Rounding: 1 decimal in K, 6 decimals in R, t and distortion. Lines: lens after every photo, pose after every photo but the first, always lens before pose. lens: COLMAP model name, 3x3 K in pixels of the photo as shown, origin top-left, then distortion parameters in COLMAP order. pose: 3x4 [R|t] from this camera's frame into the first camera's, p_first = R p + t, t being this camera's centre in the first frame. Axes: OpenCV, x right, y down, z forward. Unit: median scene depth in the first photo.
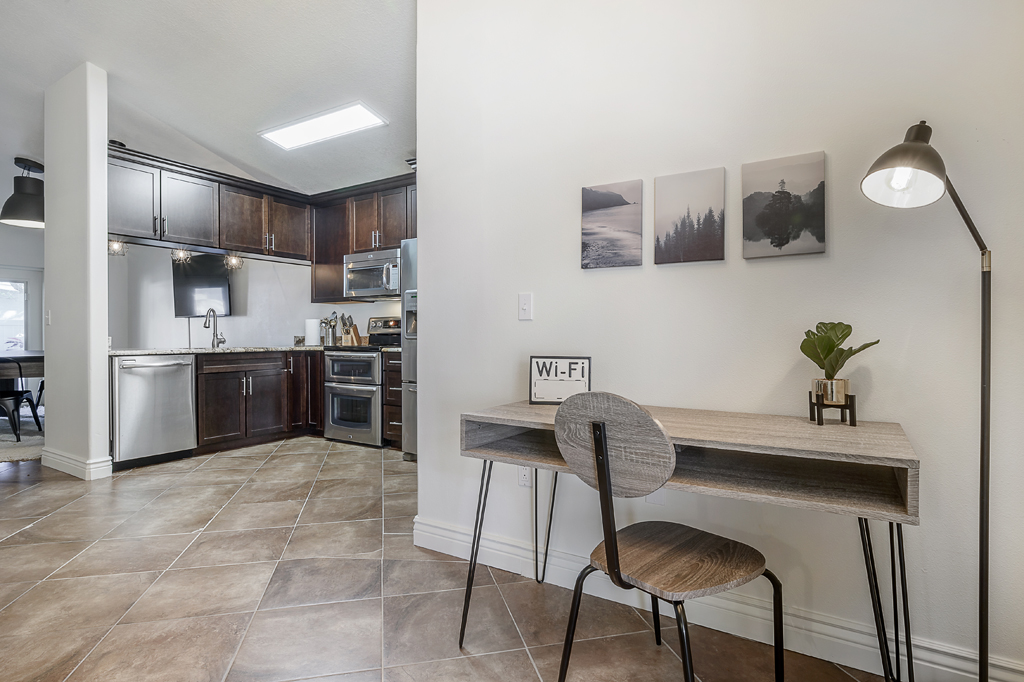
lens RADIAL K [[527.5, 0, 515.2], [0, 527.5, 336.3], [0, 0, 1]] dist [-0.006076, 0.000296]
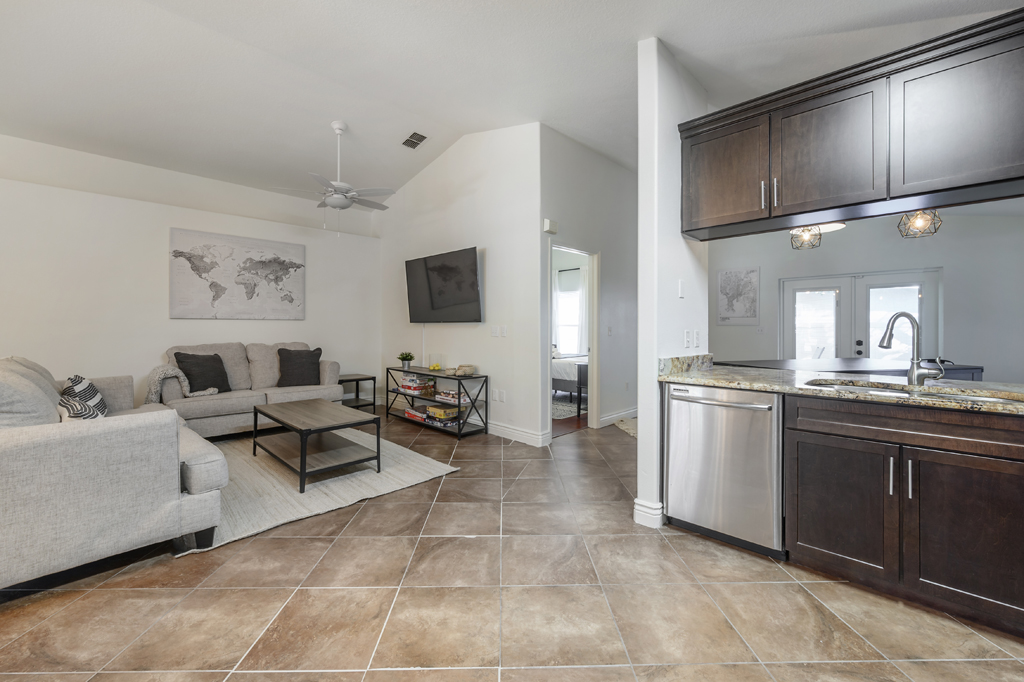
lens RADIAL K [[426.3, 0, 506.2], [0, 426.3, 325.0], [0, 0, 1]] dist [-0.000457, 0.000104]
pose [[-0.225002, -0.009618, -0.974311, -0.069308], [-0.005871, 0.999947, -0.008516, -0.041105], [0.974341, 0.003804, -0.225046, 0.864241]]
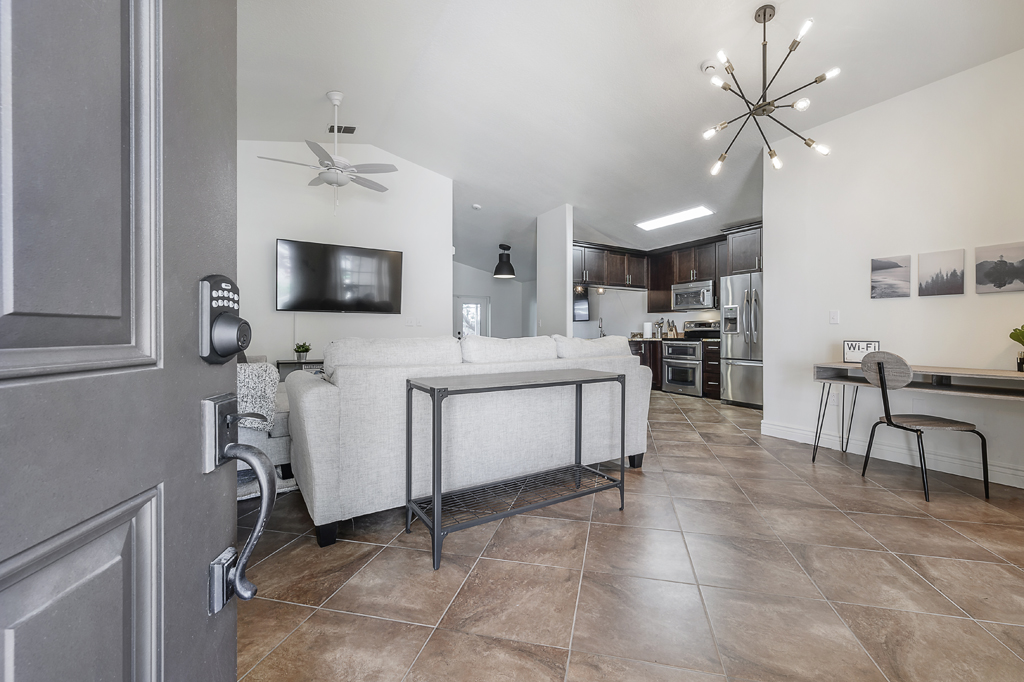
lens RADIAL K [[412.7, 0, 540.8], [0, 412.7, 332.7], [0, 0, 1]] dist [0.000916, 0.000474]
pose [[0.903863, -0.000993, -0.427821, -0.178490], [0.000331, 0.999999, -0.001621, 0.003247], [0.427822, 0.001324, 0.903862, -0.513244]]
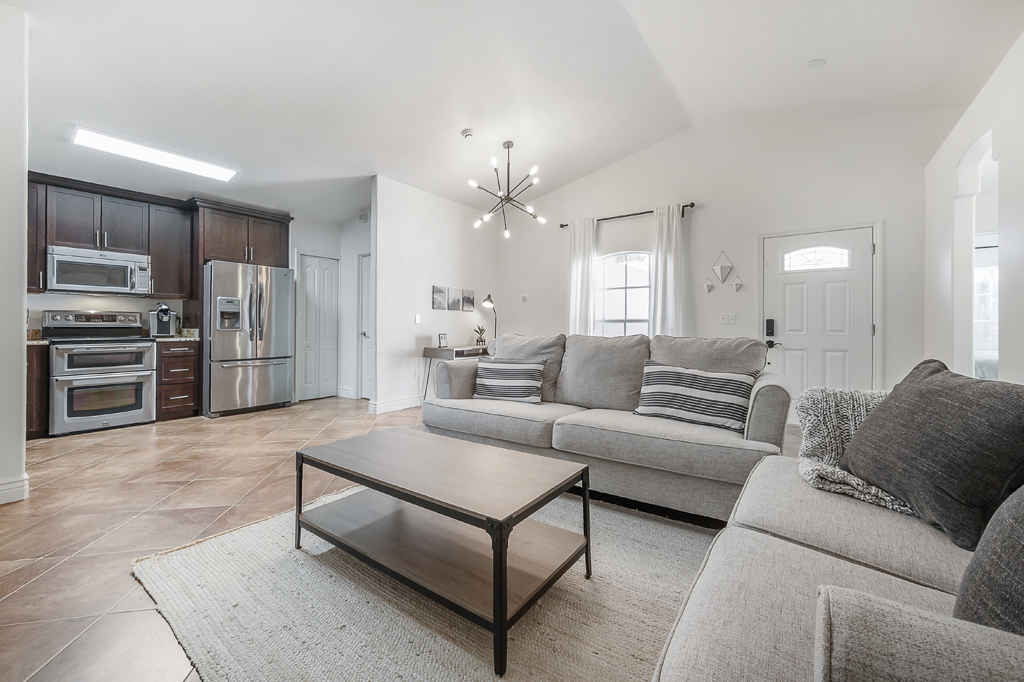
lens RADIAL K [[412.7, 0, 511.2], [0, 412.7, 318.6], [0, 0, 1]] dist [0.000916, 0.000474]
pose [[0.082193, 0.020209, 0.996411, -1.311646], [0.003442, 0.999783, -0.020561, -0.002119], [-0.996610, 0.005120, 0.082106, 0.133008]]
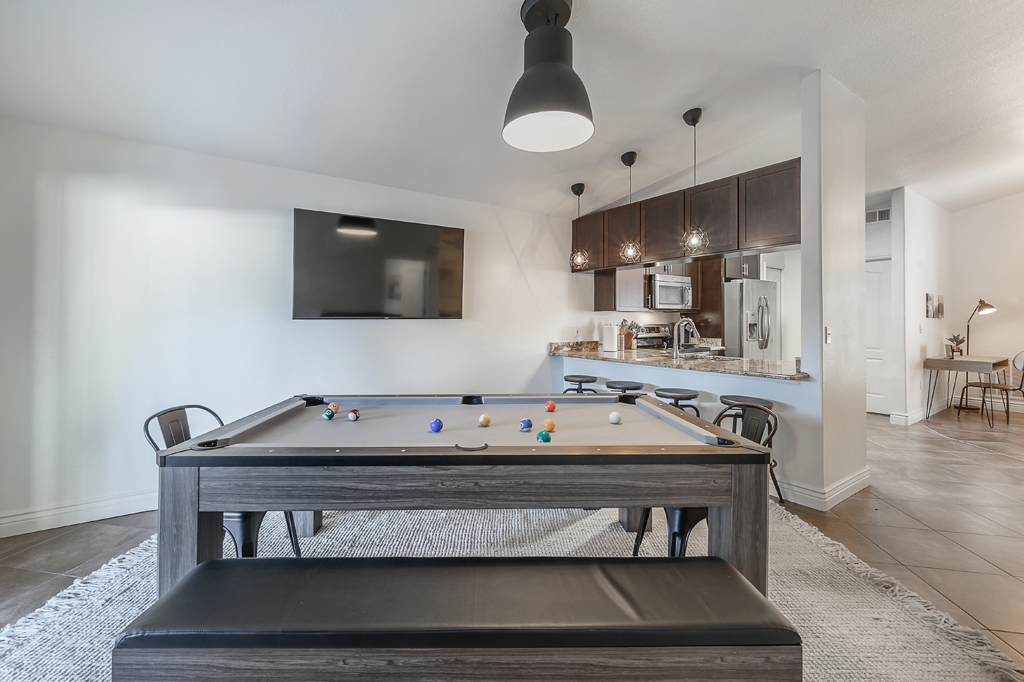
lens RADIAL K [[426.3, 0, 489.3], [0, 426.3, 317.3], [0, 0, 1]] dist [-0.000457, 0.000104]
pose [[0.425993, 0.006592, 0.904702, -1.797889], [0.005106, 0.999940, -0.009690, -0.060654], [-0.904712, 0.008747, 0.425934, 1.215801]]
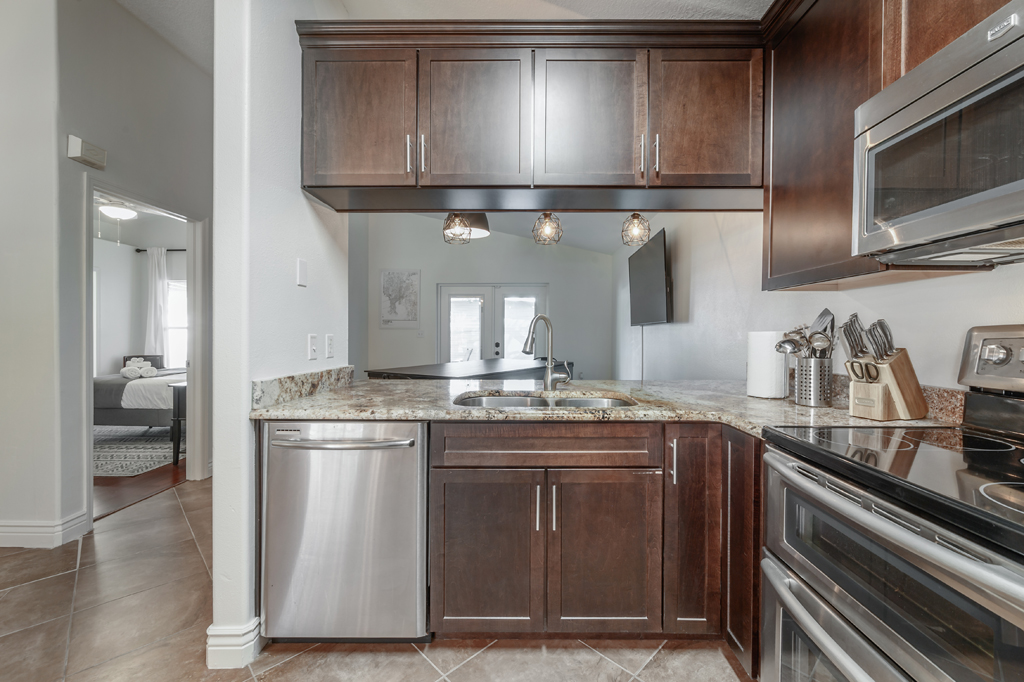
lens RADIAL K [[426.3, 0, 521.9], [0, 426.3, 336.5], [0, 0, 1]] dist [-0.000457, 0.000104]
pose [[0.505976, 0.007080, -0.862519, -0.281669], [-0.004768, 0.999974, 0.005411, -0.041514], [0.862534, 0.001375, 0.505997, 0.955636]]
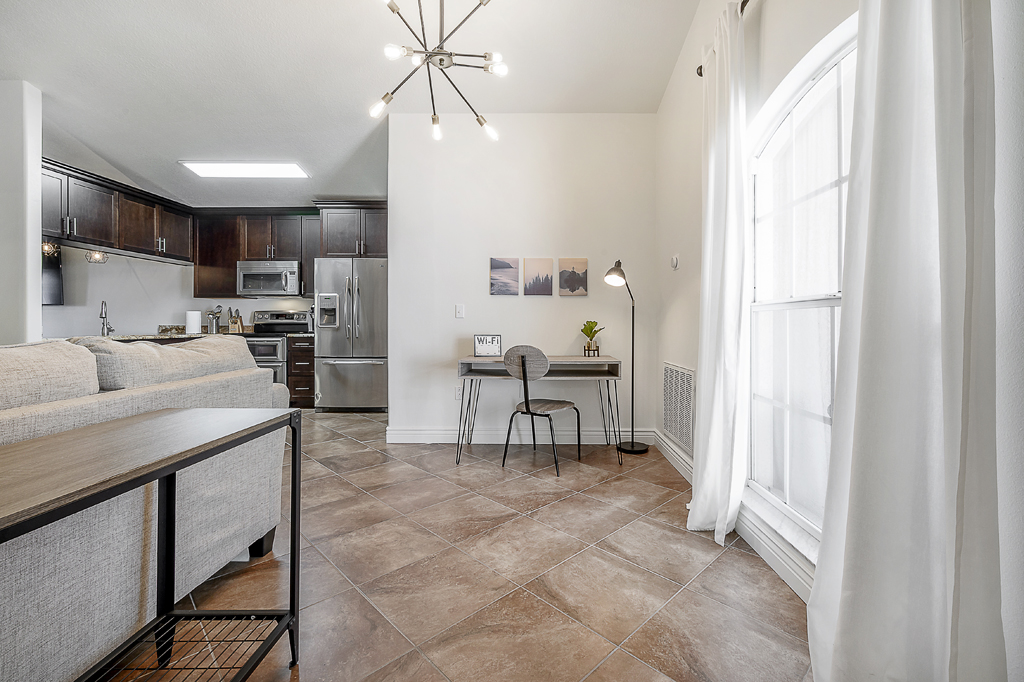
lens RADIAL K [[426.3, 0, 527.9], [0, 426.3, 324.4], [0, 0, 1]] dist [-0.000457, 0.000104]
pose [[0.856371, 0.001084, 0.516360, -0.334879], [-0.000031, 0.999998, -0.002046, -0.001043], [-0.516361, 0.001736, 0.856369, -0.303663]]
